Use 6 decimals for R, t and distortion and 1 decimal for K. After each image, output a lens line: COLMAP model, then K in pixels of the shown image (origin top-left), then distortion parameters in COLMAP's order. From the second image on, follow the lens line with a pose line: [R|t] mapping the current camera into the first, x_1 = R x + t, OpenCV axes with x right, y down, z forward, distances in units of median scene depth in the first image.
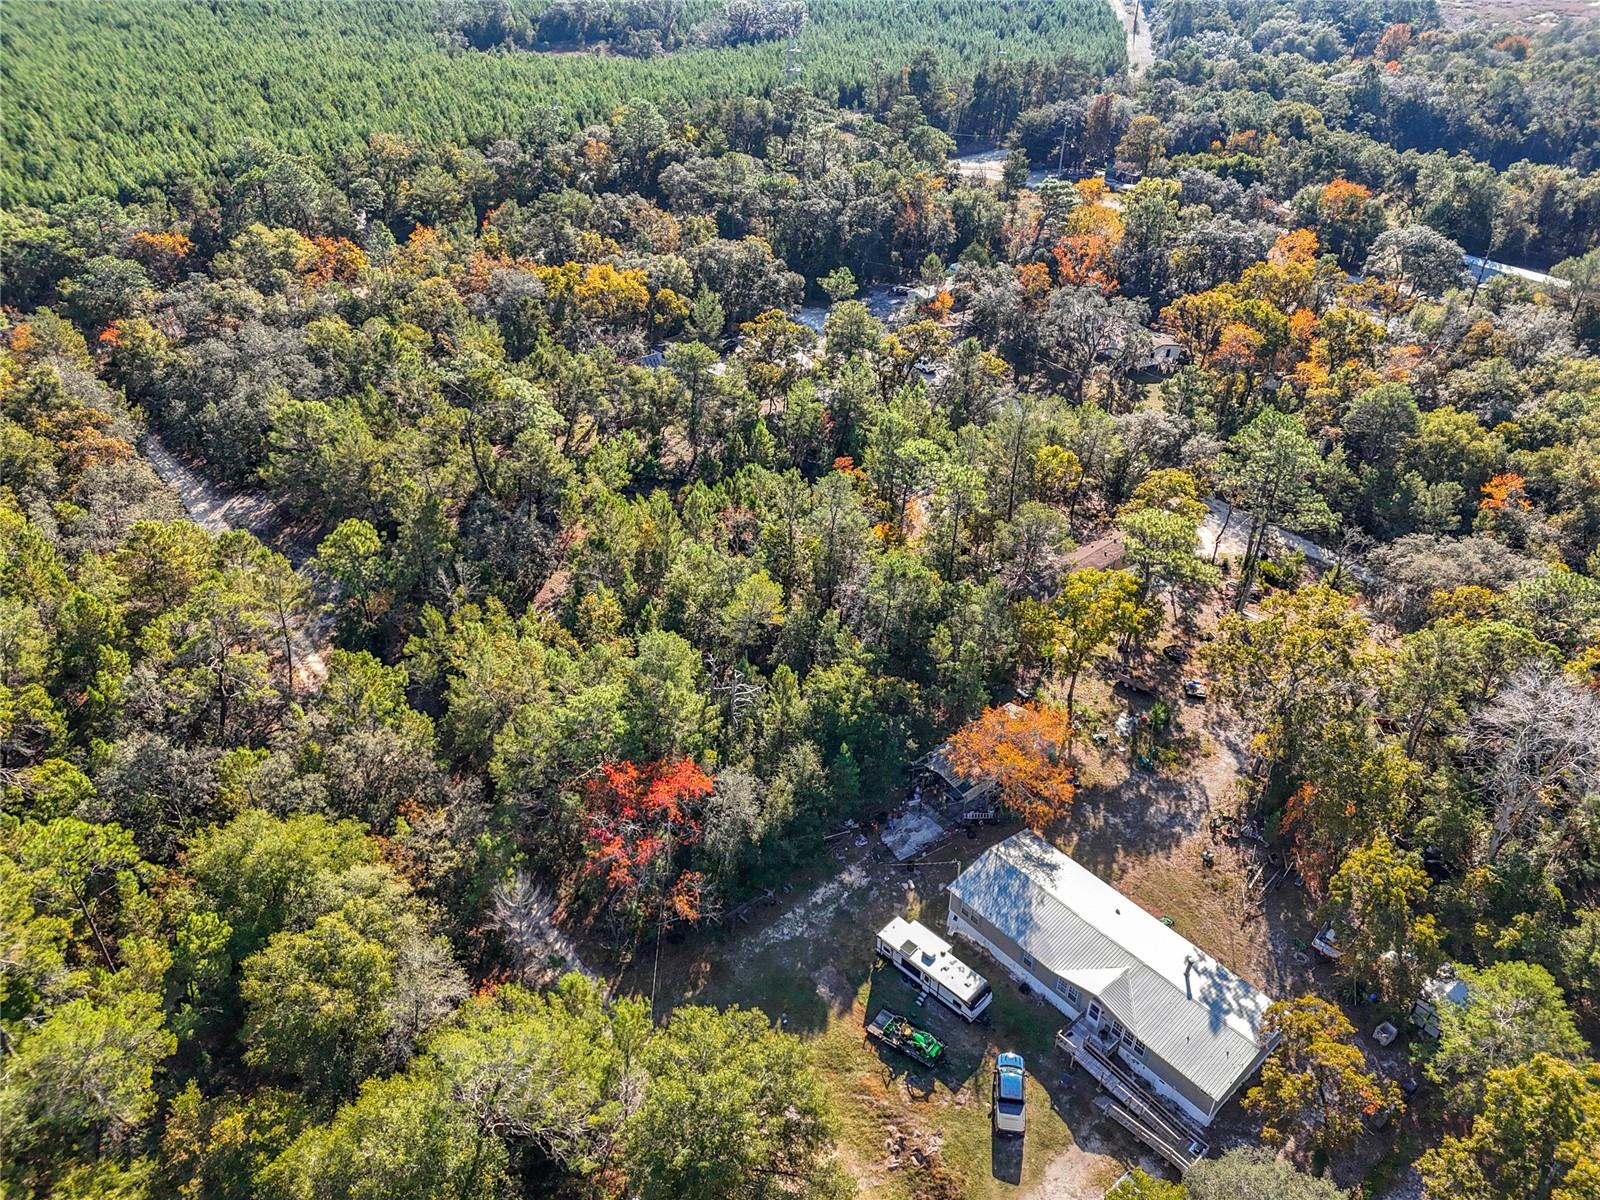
lens RADIAL K [[1168.7, 0, 800.0], [0, 1168.7, 600.0], [0, 0, 1]] dist [0.064909, -0.057426]
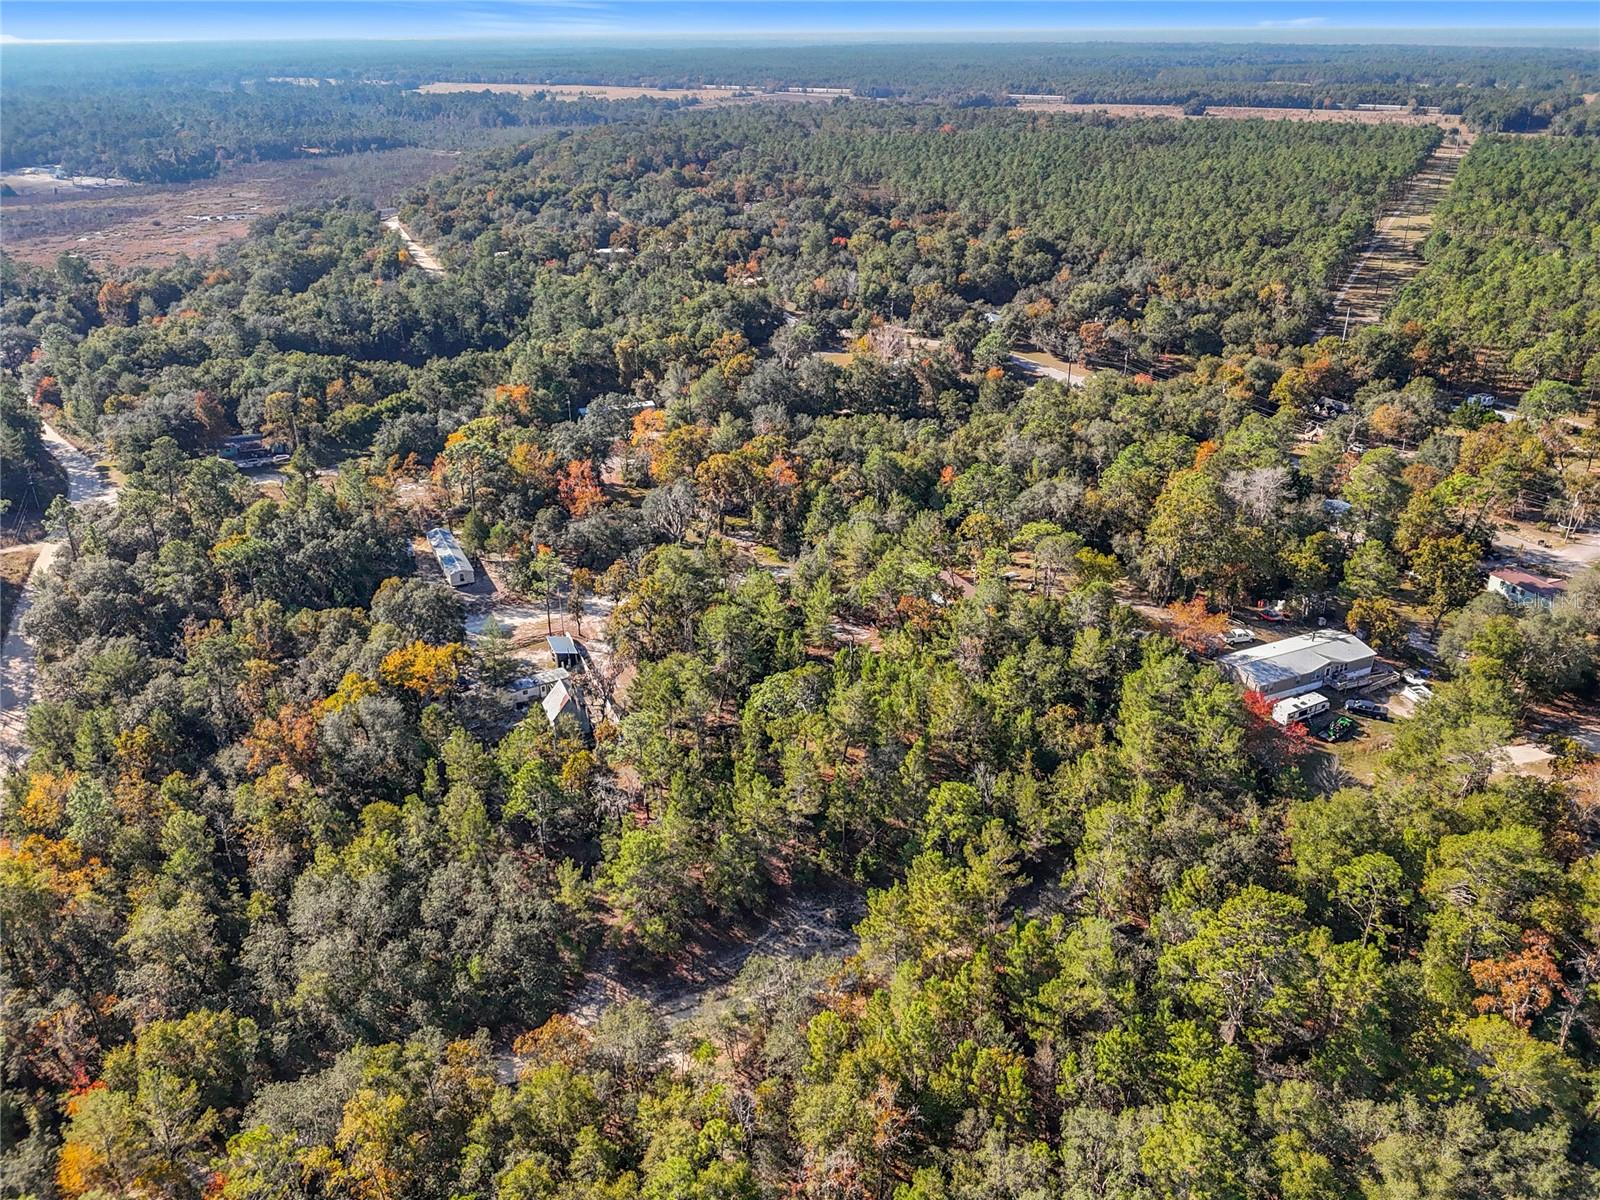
lens RADIAL K [[1223.8, 0, 800.0], [0, 1223.8, 600.0], [0, 0, 1]] dist [0.068054, -0.119980]
pose [[0.293540, -0.424425, 0.856562, -1.699108], [0.552949, 0.806309, 0.210032, -0.679075], [-0.779796, 0.411982, 0.471369, 0.565842]]
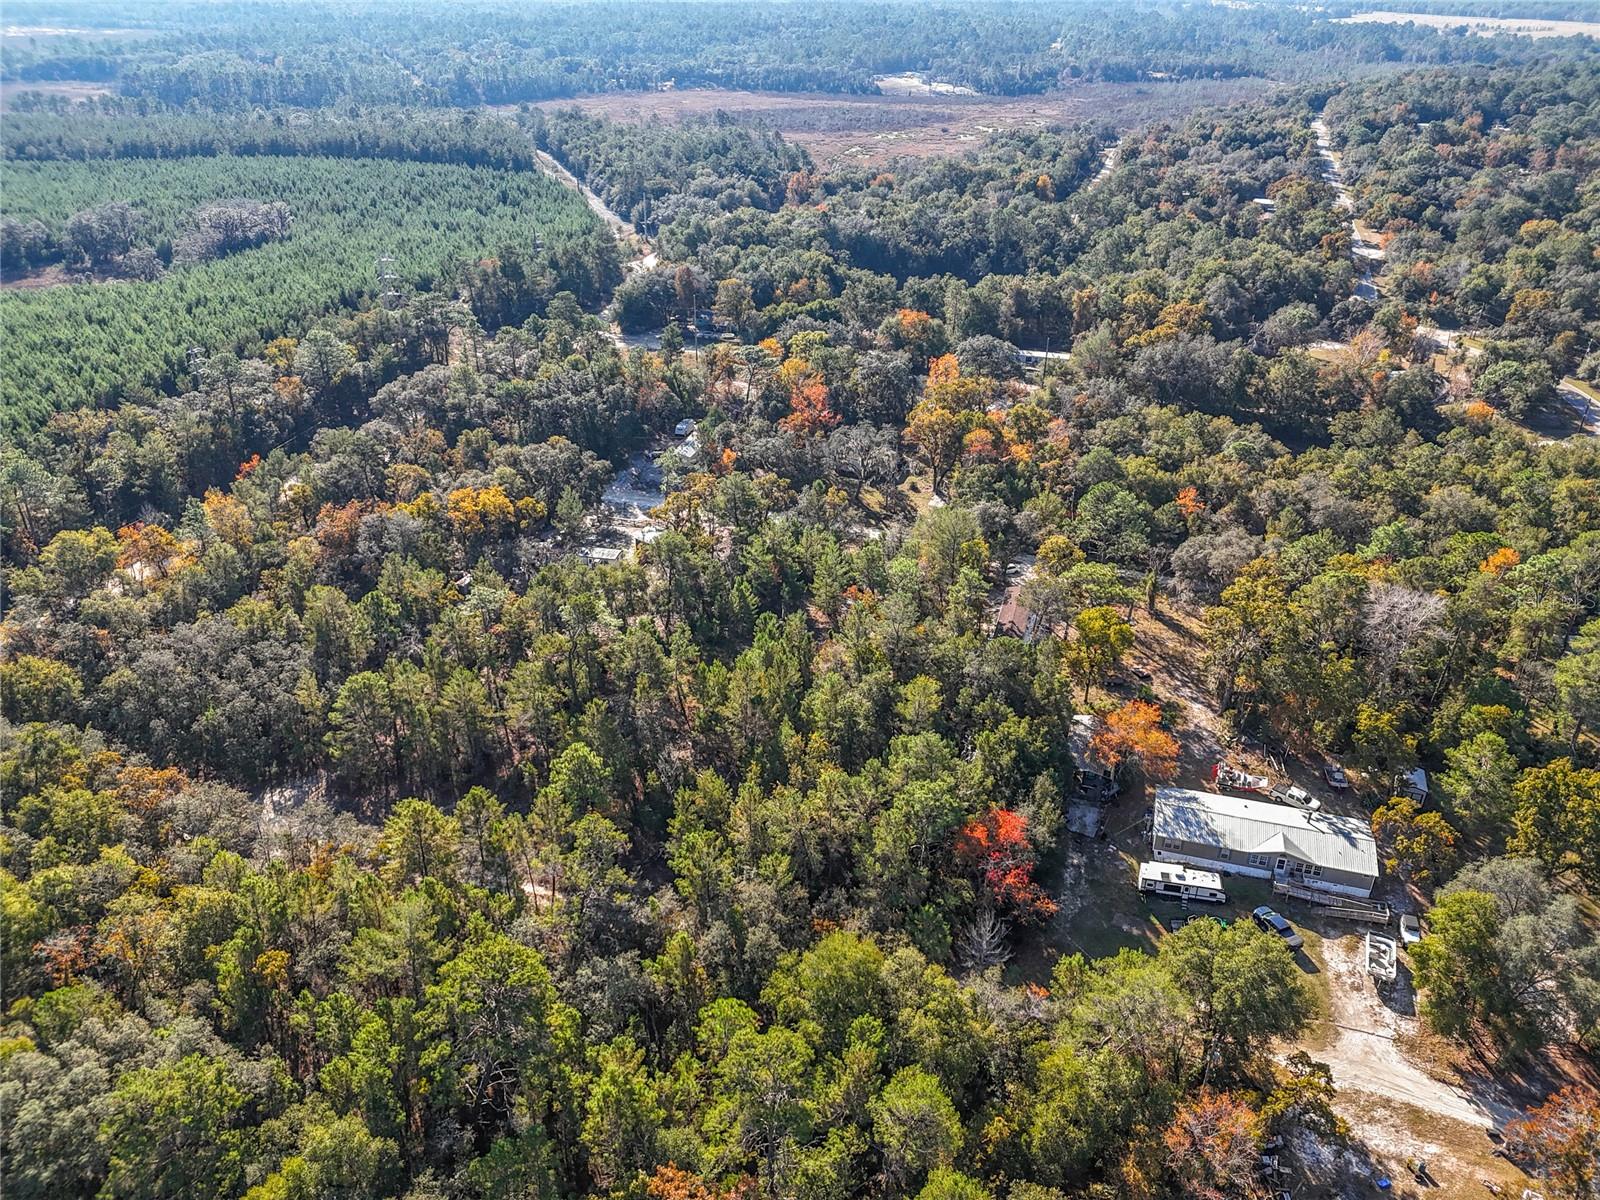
lens RADIAL K [[1168.7, 0, 800.0], [0, 1168.7, 600.0], [0, 0, 1]] dist [0.064909, -0.057426]
pose [[0.850572, -0.266718, 0.453198, -0.827753], [0.308390, 0.951069, -0.019066, -0.141671], [-0.425937, 0.155979, 0.891206, -0.177438]]
